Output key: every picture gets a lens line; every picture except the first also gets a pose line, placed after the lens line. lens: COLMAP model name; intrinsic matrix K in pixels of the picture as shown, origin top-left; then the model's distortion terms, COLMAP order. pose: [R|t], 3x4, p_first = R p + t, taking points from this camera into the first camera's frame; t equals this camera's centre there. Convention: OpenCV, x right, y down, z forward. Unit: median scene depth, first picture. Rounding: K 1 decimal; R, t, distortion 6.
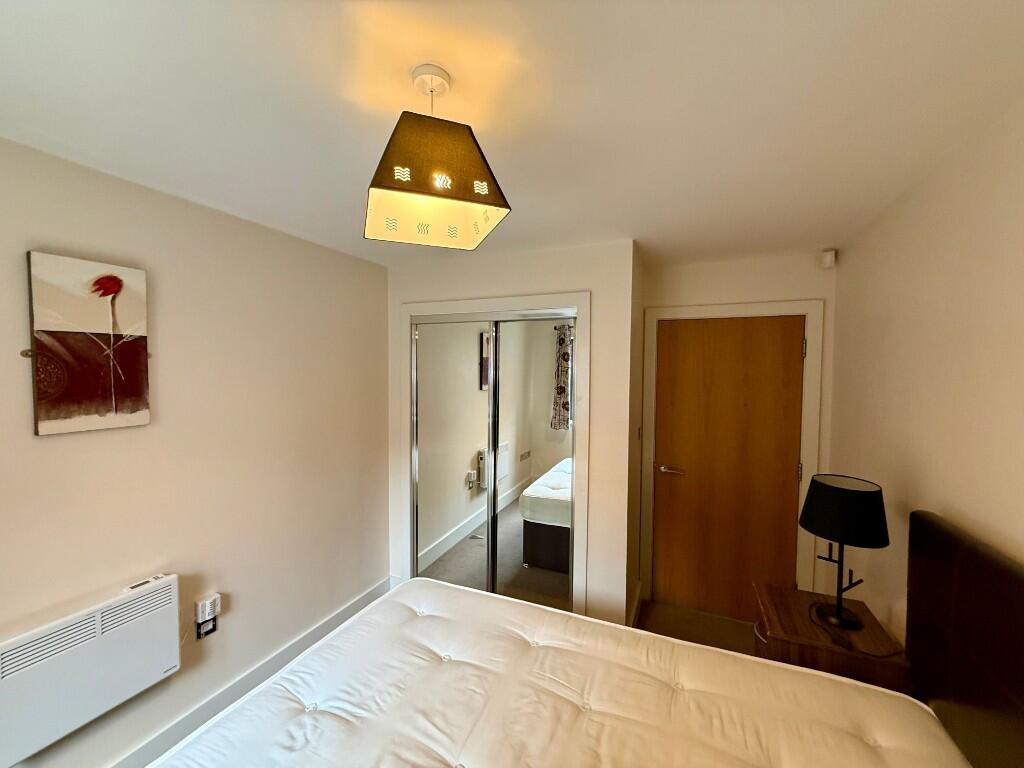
lens RADIAL K [[404.1, 0, 509.1], [0, 404.1, 383.8], [0, 0, 1]] dist [0.001021, -0.000040]
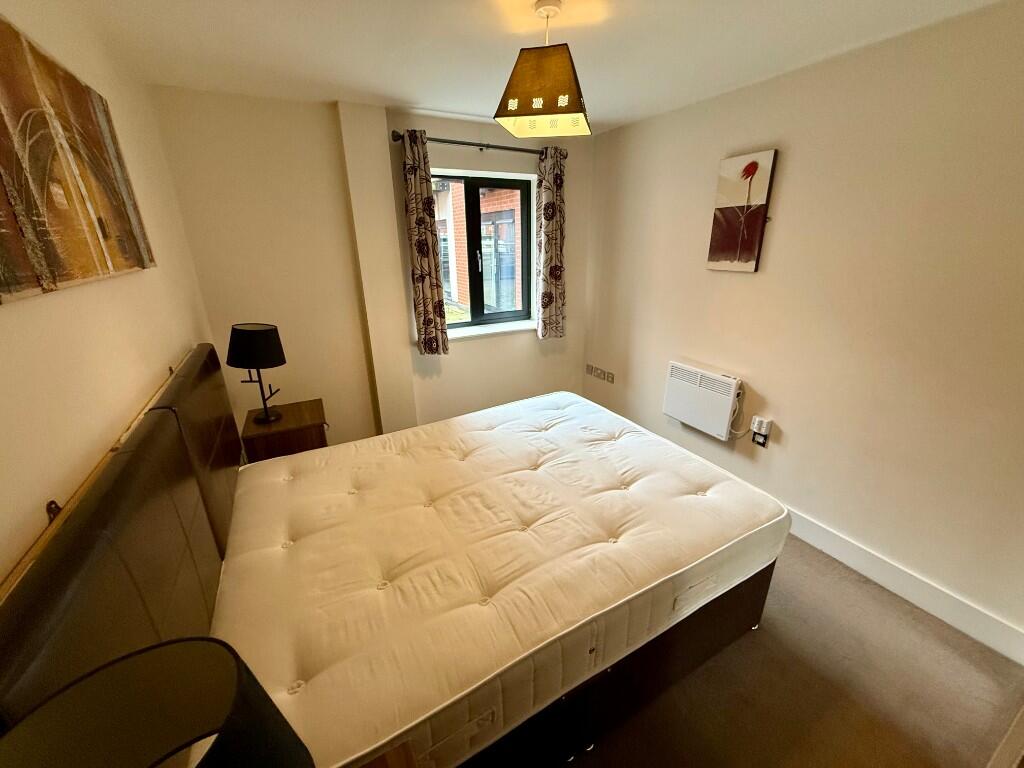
lens RADIAL K [[404.1, 0, 509.1], [0, 404.1, 383.8], [0, 0, 1]] dist [0.001021, -0.000040]
pose [[-0.613295, 0.270167, -0.742212, 0.876655], [-0.015166, 0.935482, 0.353050, -0.023043], [0.789708, 0.227780, -0.569629, 1.373712]]
